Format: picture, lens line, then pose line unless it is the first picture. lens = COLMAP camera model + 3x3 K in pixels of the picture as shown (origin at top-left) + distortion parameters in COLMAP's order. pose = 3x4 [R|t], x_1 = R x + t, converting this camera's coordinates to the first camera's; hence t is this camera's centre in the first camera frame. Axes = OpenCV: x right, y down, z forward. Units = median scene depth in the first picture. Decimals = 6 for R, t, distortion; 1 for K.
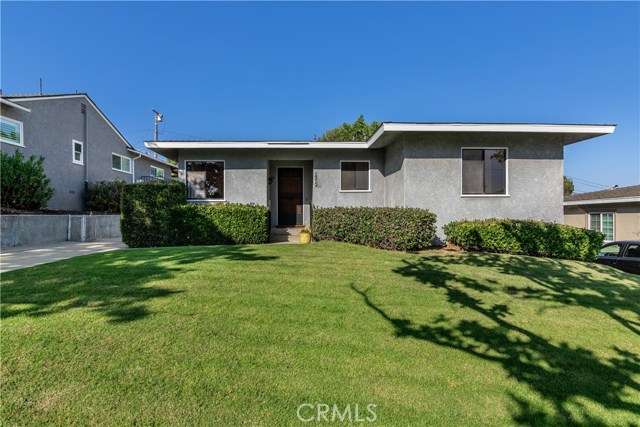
lens RADIAL K [[340.7, 0, 319.9], [0, 340.7, 214.2], [0, 0, 1]] dist [-0.005787, 0.002073]
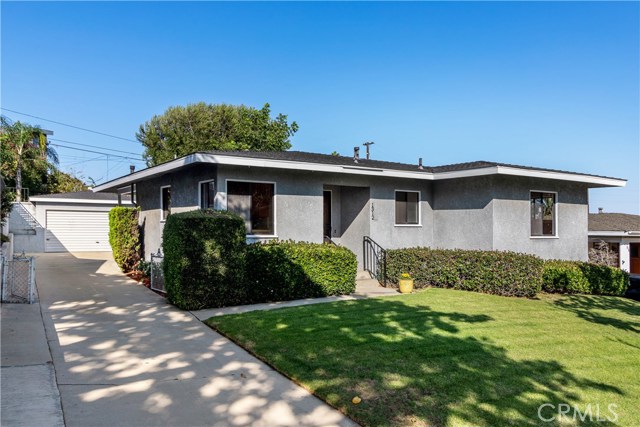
lens RADIAL K [[486.4, 0, 320.0], [0, 486.4, 211.9], [0, 0, 1]] dist [-0.042222, -0.004625]
pose [[0.879631, 0.031280, 0.474627, -0.701282], [-0.020431, 0.999399, -0.027999, -0.065488], [-0.475217, 0.014932, 0.879742, 0.021190]]
